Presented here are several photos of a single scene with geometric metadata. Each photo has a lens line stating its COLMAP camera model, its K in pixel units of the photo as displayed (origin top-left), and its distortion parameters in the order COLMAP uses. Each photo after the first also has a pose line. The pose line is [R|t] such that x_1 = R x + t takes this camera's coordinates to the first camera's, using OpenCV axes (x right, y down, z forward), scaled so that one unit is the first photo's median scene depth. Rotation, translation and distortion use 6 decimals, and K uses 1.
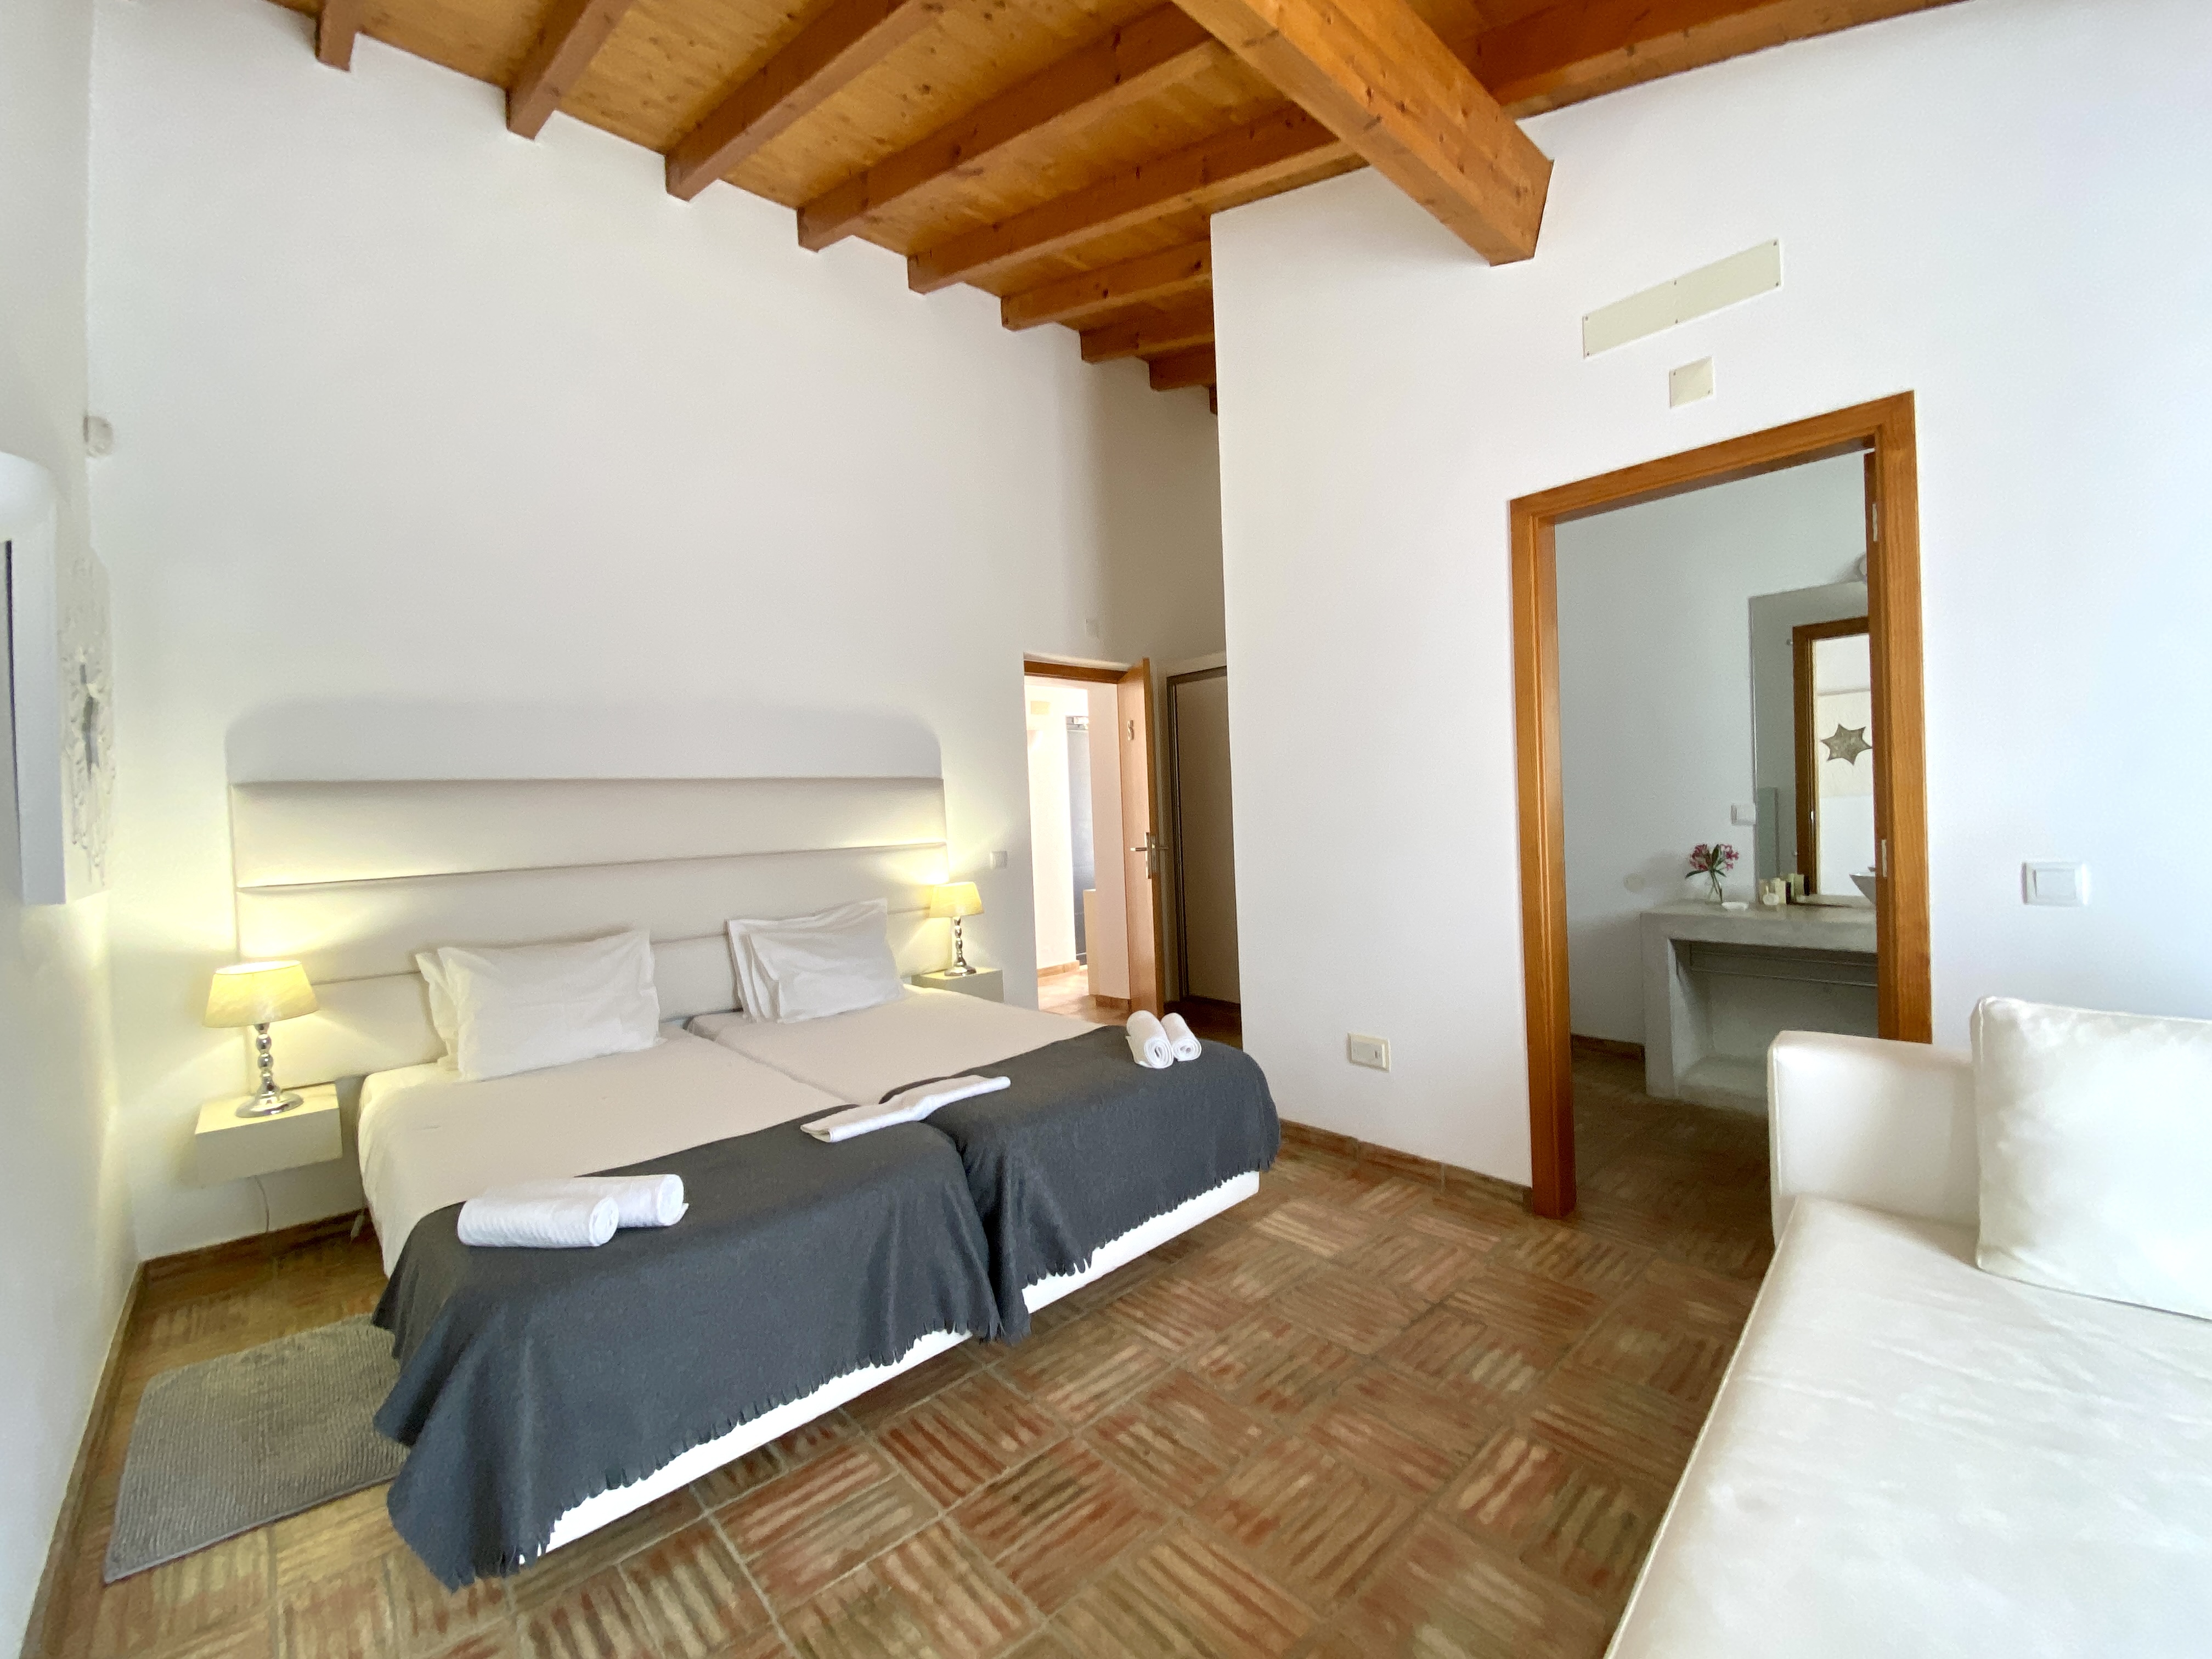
lens RADIAL K [[920.9, 0, 1105.8], [0, 920.9, 813.8], [0, 0, 1]] dist [-0.000418, -0.000075]
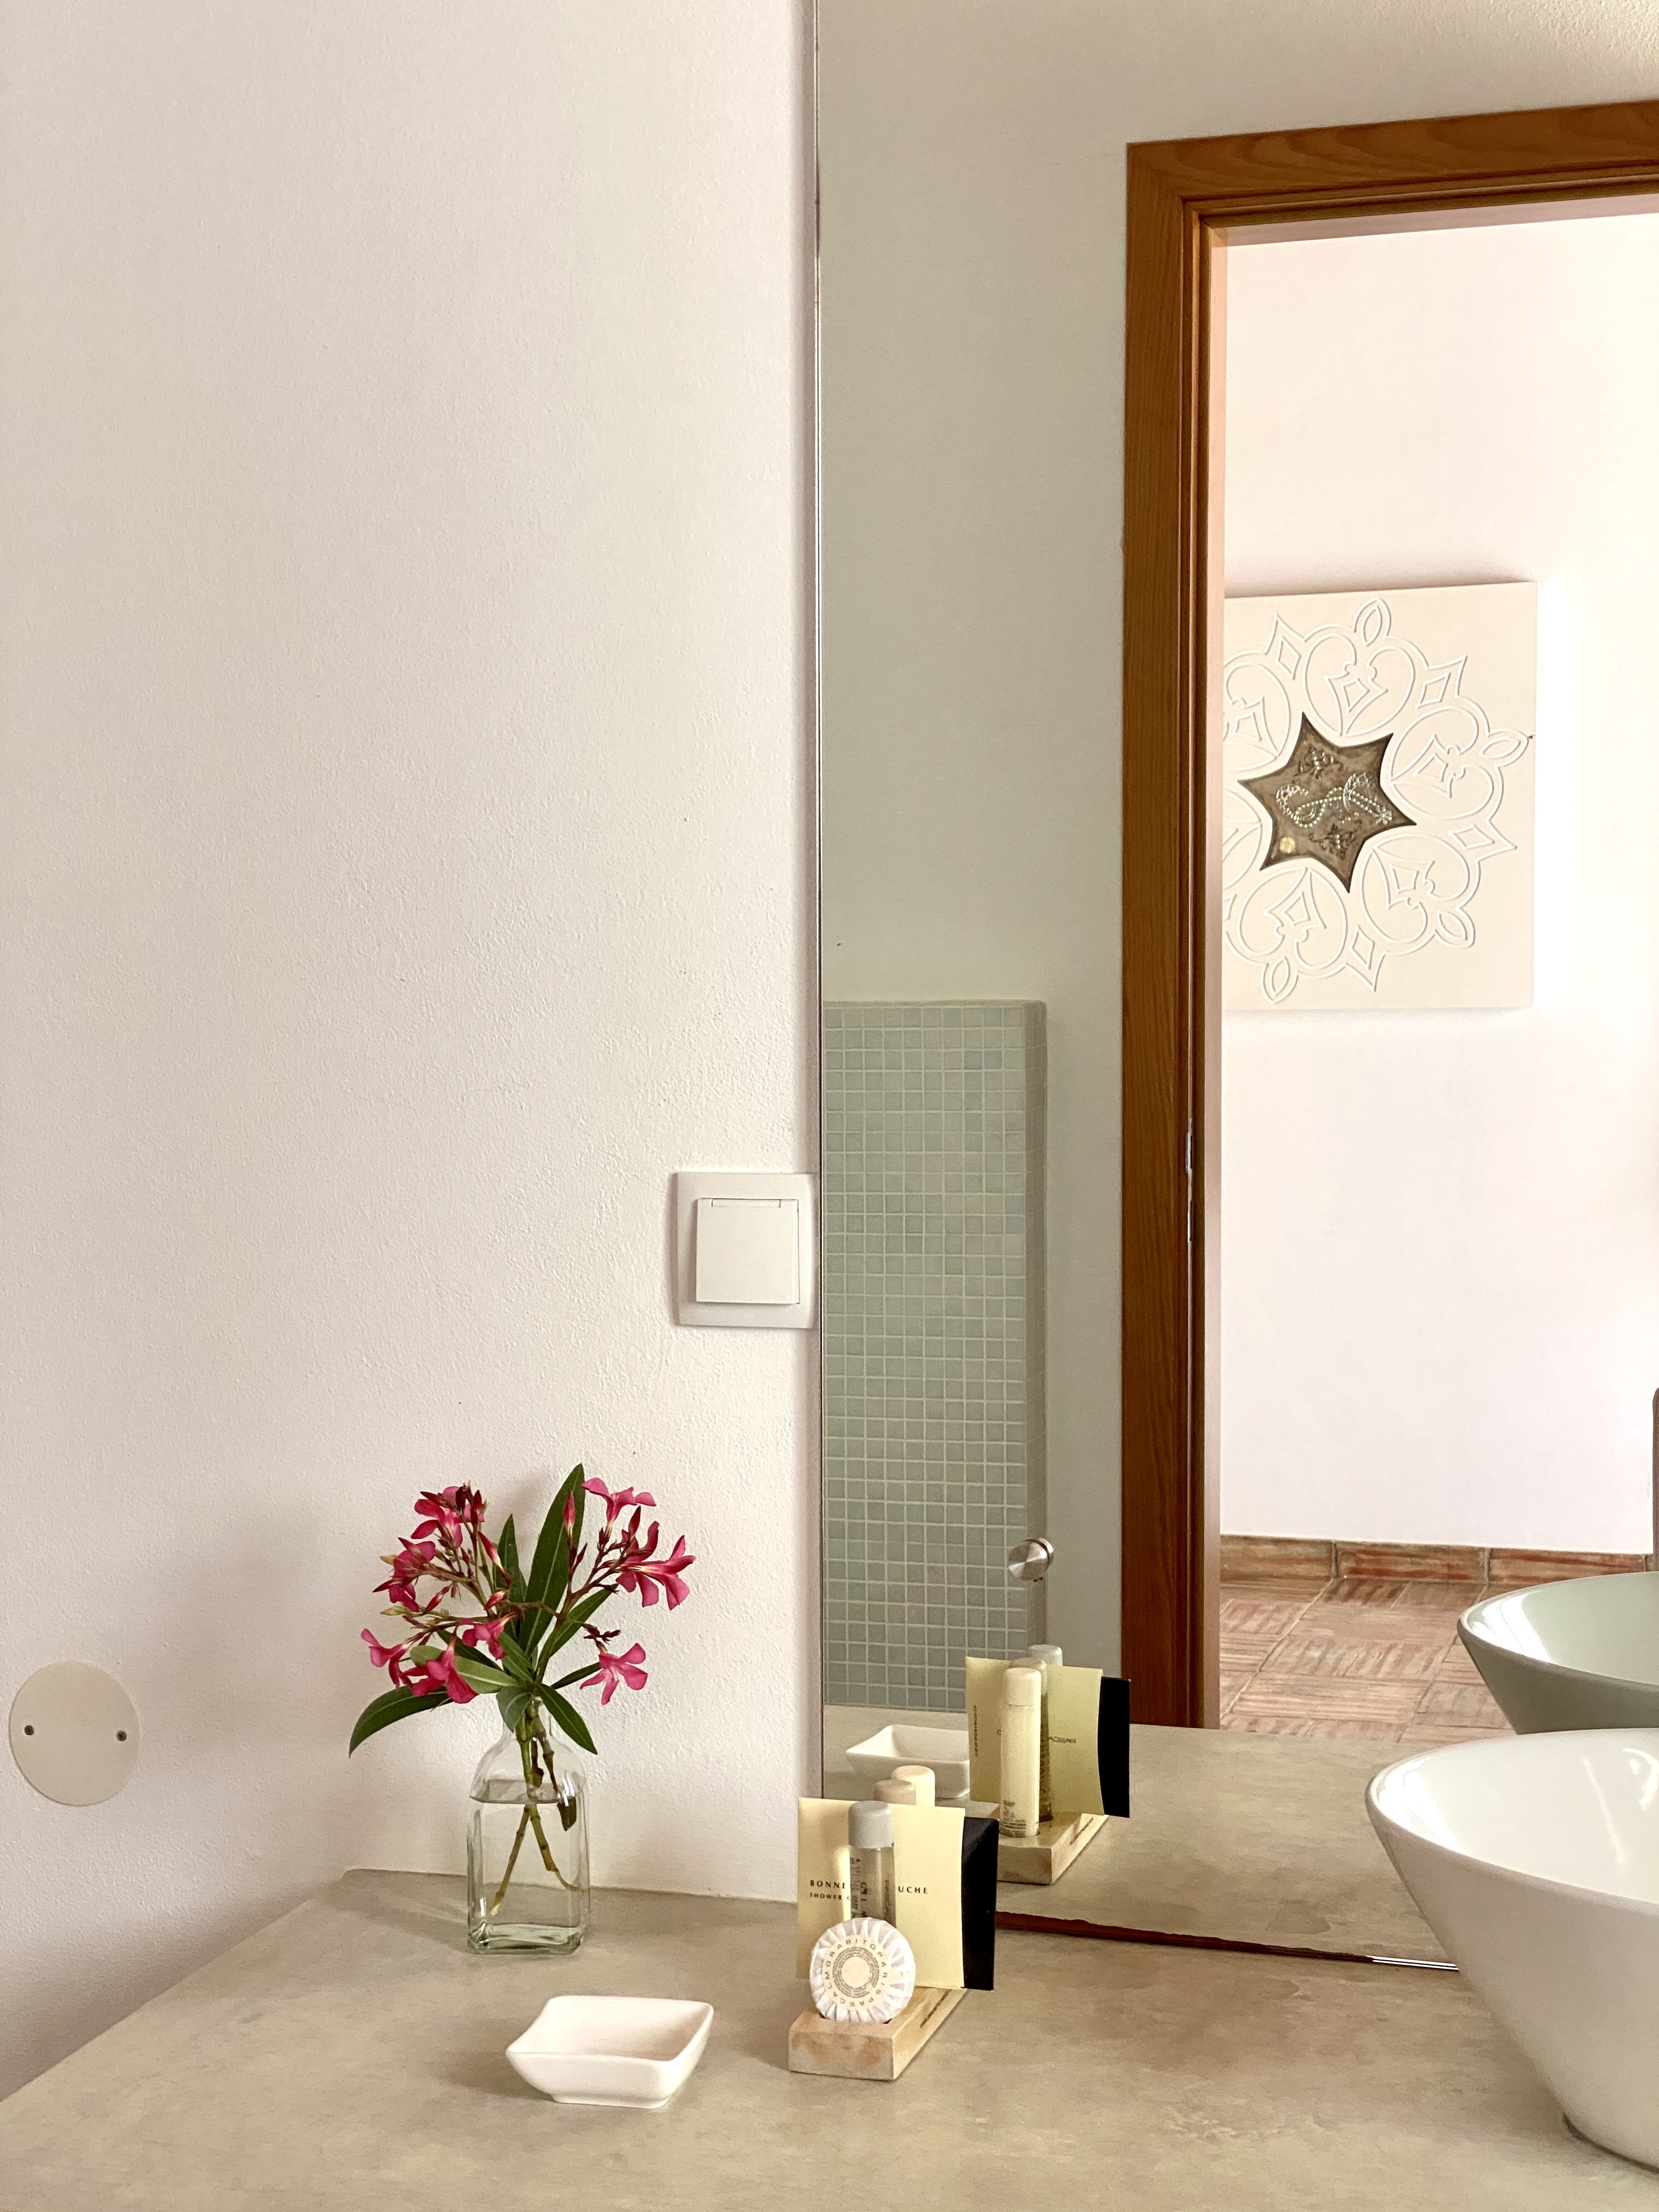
lens RADIAL K [[3318.5, 0, 829.5], [0, 3318.5, 1106.0], [0, 0, 1]] dist [0.024933, 0.037244]
pose [[0.859774, 0.003974, 0.510660, 0.452178], [-0.022183, 0.999316, 0.029573, -0.034714], [-0.510193, -0.036754, 0.859274, 0.574148]]
